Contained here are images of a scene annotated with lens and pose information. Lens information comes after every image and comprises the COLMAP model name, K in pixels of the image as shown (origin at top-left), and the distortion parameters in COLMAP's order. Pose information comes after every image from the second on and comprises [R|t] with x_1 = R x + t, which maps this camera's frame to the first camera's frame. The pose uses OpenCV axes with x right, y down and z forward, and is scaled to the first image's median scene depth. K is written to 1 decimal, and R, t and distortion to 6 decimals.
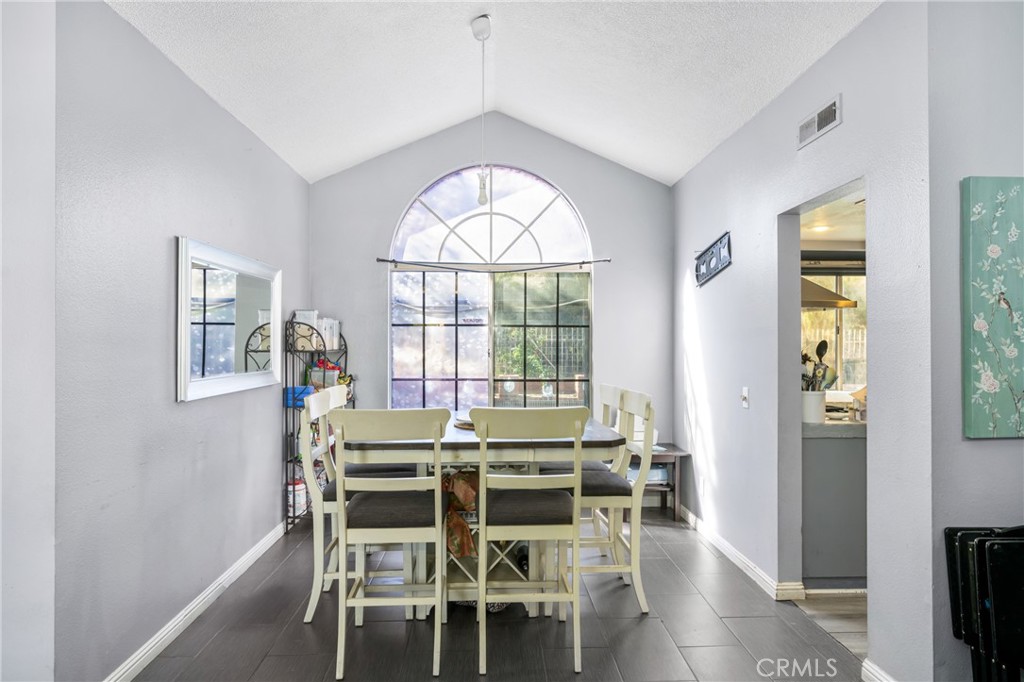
lens RADIAL K [[658.3, 0, 512.8], [0, 658.3, 338.7], [0, 0, 1]] dist [-0.002234, 0.002355]
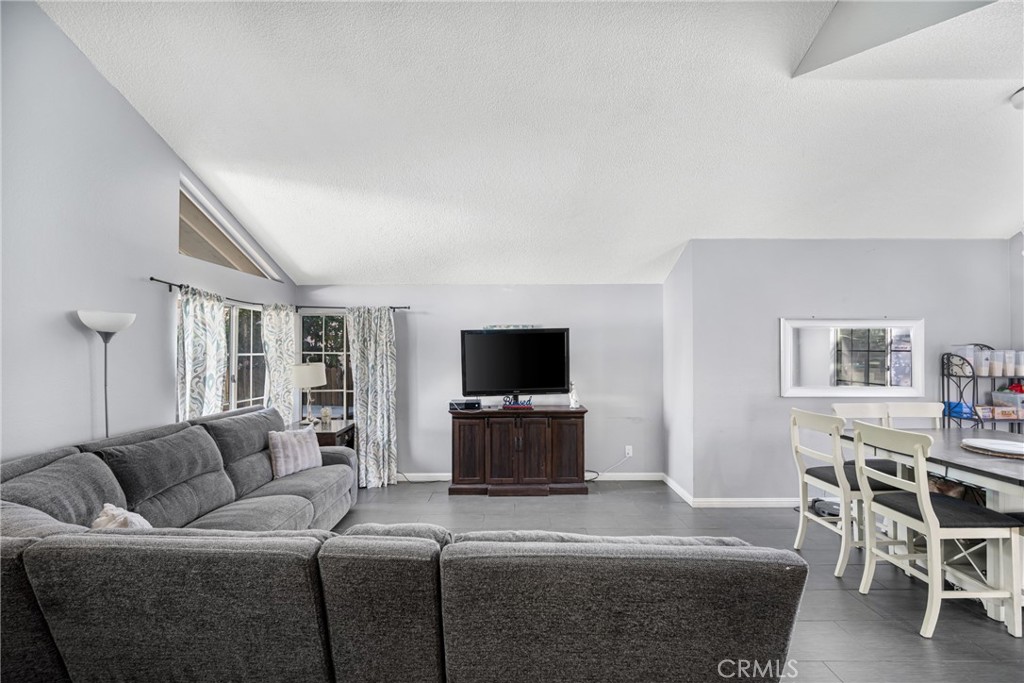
lens RADIAL K [[410.6, 0, 527.5], [0, 410.6, 343.4], [0, 0, 1]] dist [0.001796, -0.000524]
pose [[-0.030623, -0.012830, -0.999449, 0.555638], [0.004092, 0.999908, -0.012961, -0.041124], [0.999523, -0.004487, -0.030568, 0.143568]]
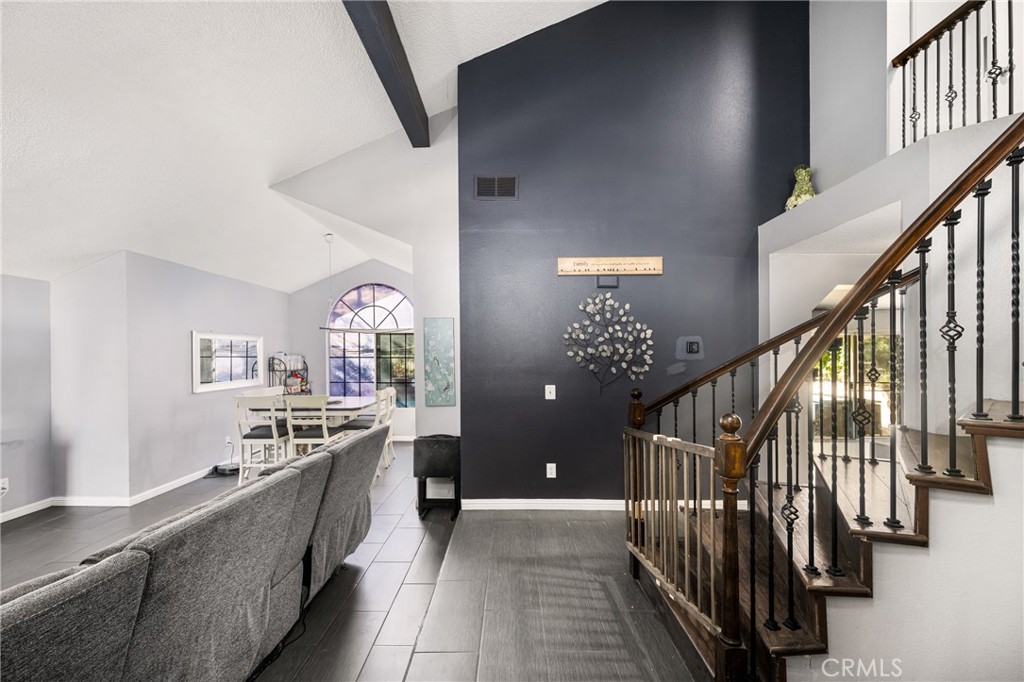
lens RADIAL K [[410.6, 0, 505.5], [0, 410.6, 353.3], [0, 0, 1]] dist [0.001796, -0.000524]
pose [[0.998851, -0.004416, -0.047723, 0.553974], [0.004631, 0.999980, 0.004394, -0.044867], [0.047703, -0.004609, 0.998851, -0.405126]]
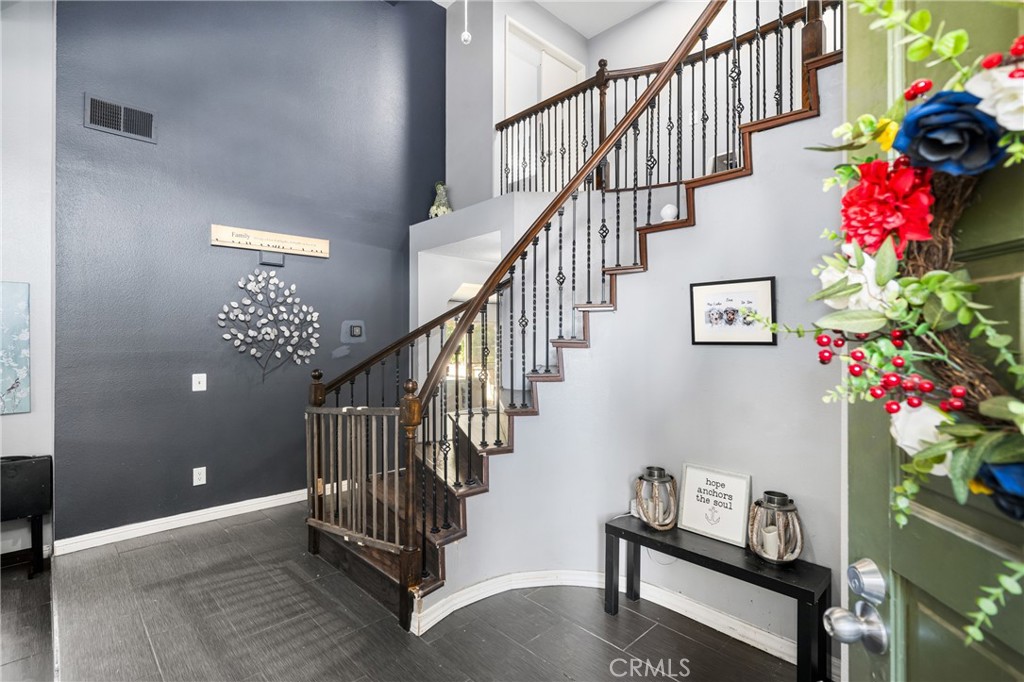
lens RADIAL K [[468.6, 0, 499.0], [0, 468.6, 343.2], [0, 0, 1]] dist [-0.002178, 0.001754]
pose [[0.750200, -0.008888, 0.661151, 0.465934], [-0.000911, 0.999895, 0.014476, -0.040602], [-0.661210, -0.011463, 0.750113, -0.497561]]
